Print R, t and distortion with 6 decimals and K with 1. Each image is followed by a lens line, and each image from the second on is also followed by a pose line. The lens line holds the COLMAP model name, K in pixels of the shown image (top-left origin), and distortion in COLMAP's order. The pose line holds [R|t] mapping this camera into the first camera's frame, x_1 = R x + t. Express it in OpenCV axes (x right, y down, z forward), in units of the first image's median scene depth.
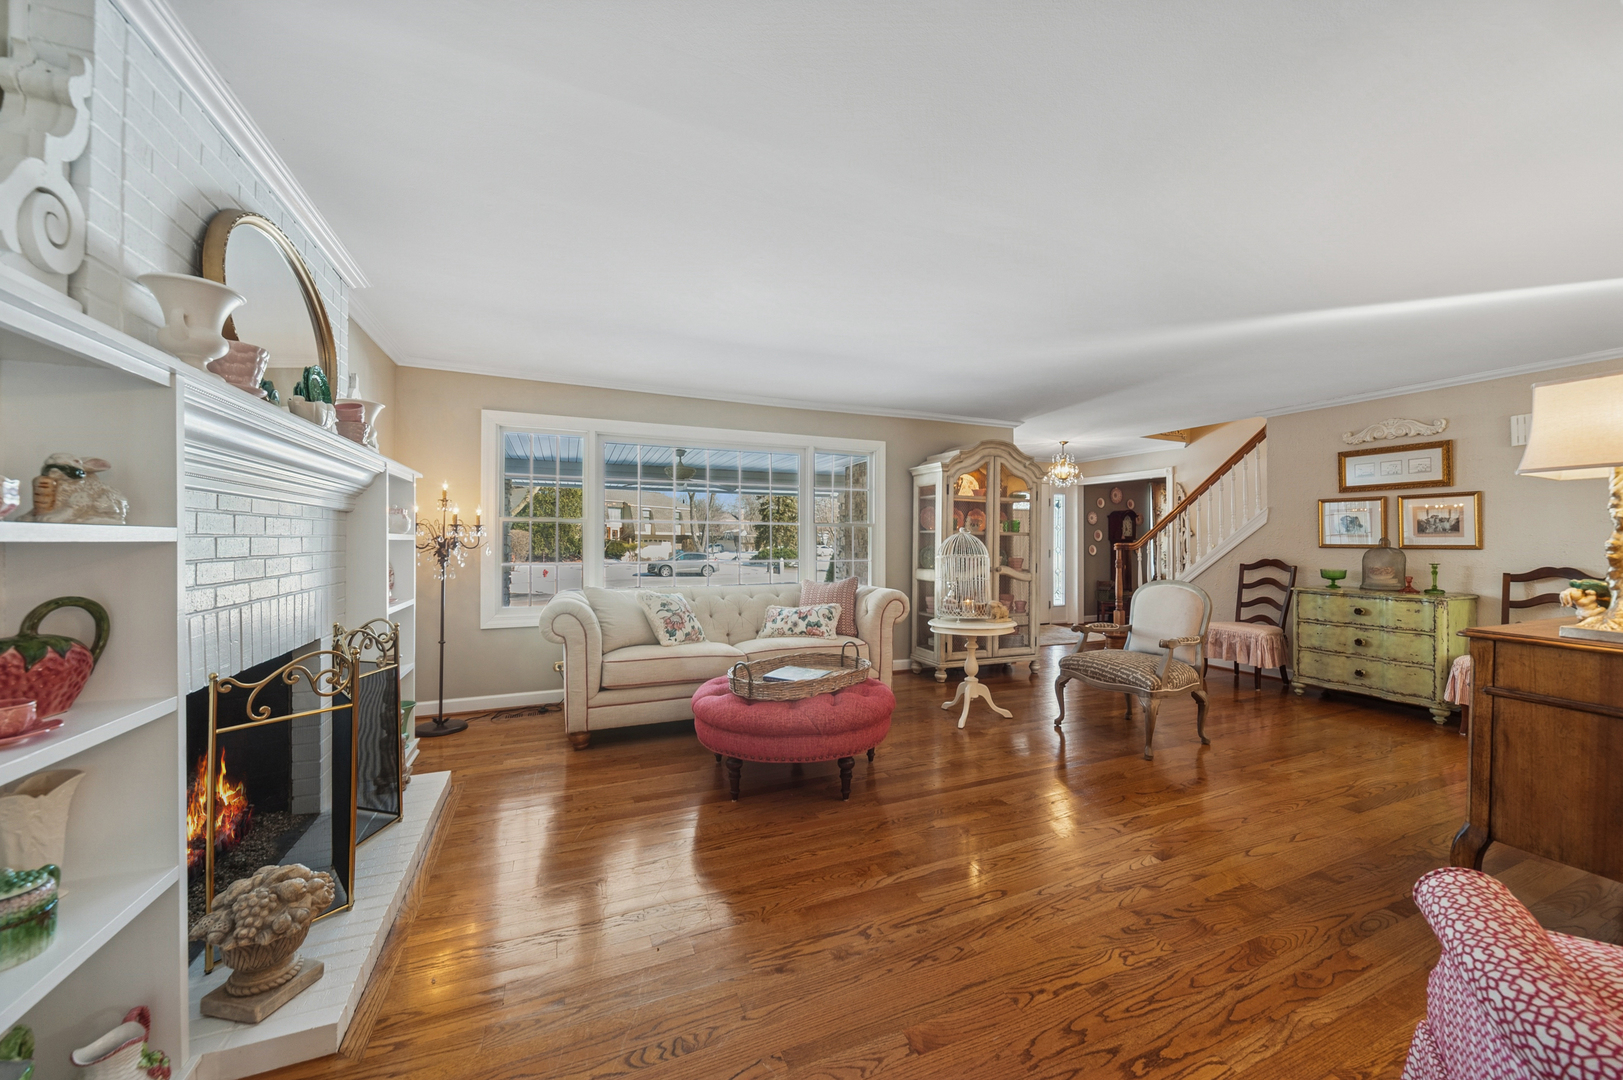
lens RADIAL K [[593.1, 0, 814.8], [0, 593.1, 540.5], [0, 0, 1]] dist [0.002035, 0.000041]
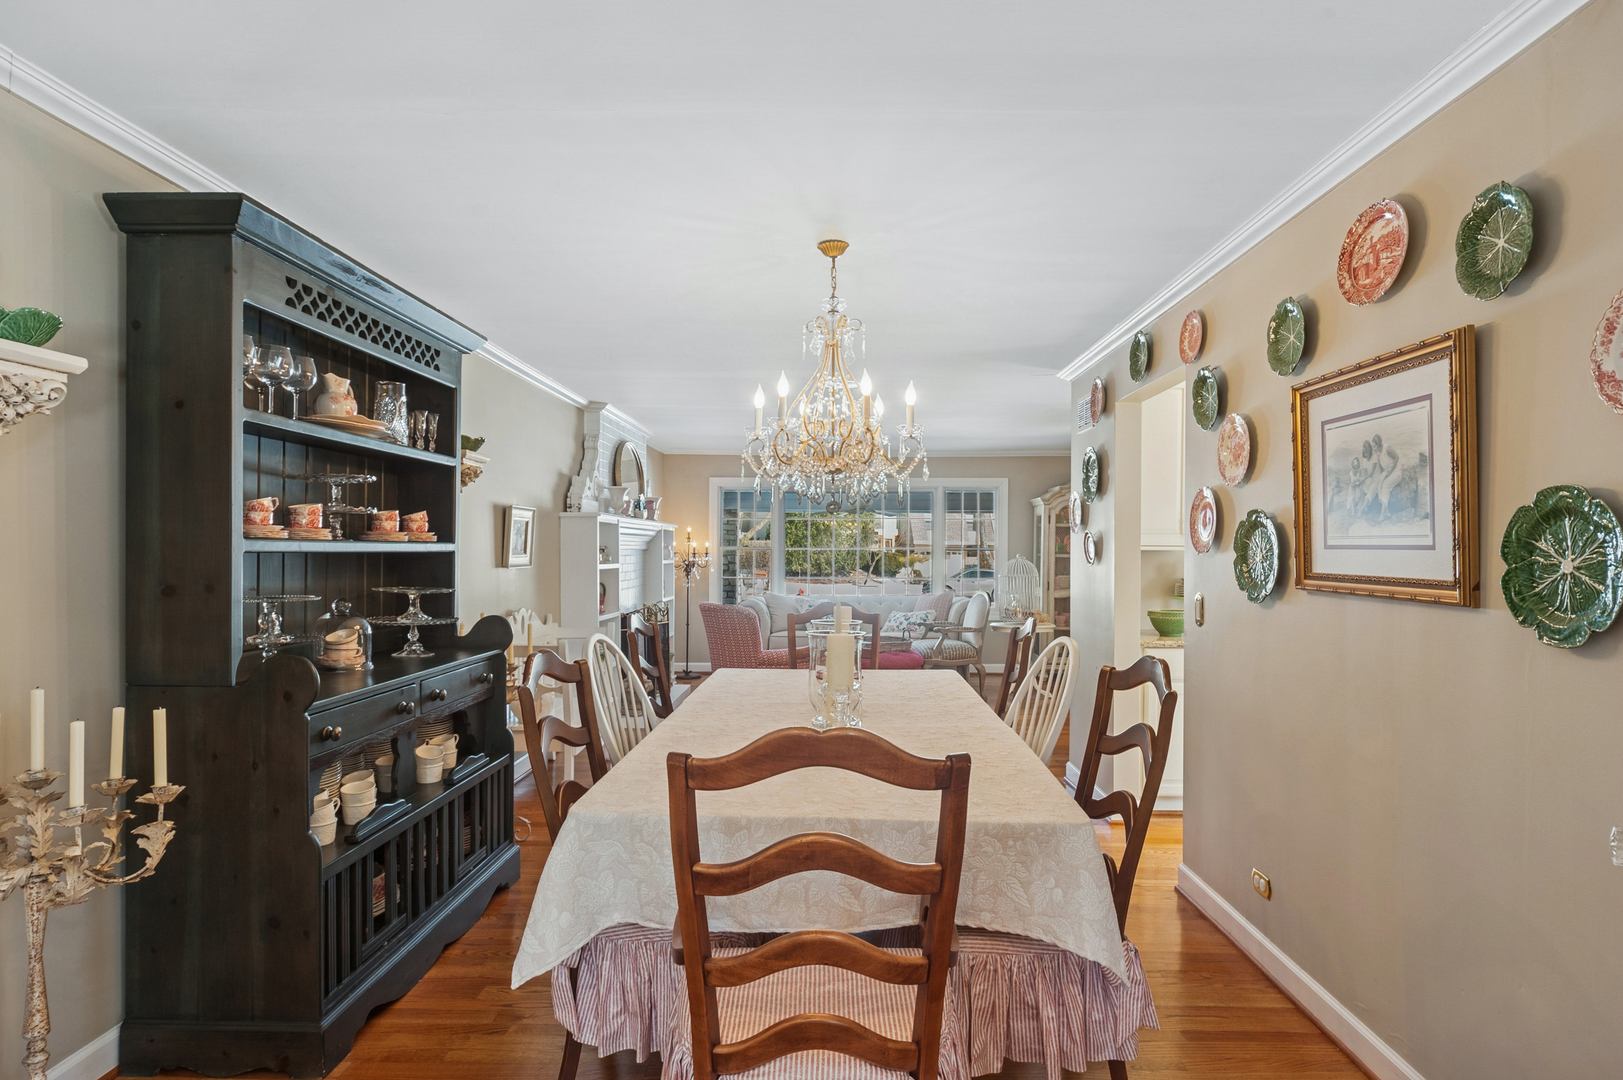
lens RADIAL K [[933.5, 0, 811.2], [0, 933.5, 540.5], [0, 0, 1]] dist [-0.003578, -0.000123]
pose [[0.905268, -0.005324, -0.424808, 0.774180], [0.001267, 0.999951, -0.009833, -0.035241], [0.424840, 0.008363, 0.905230, -1.185589]]
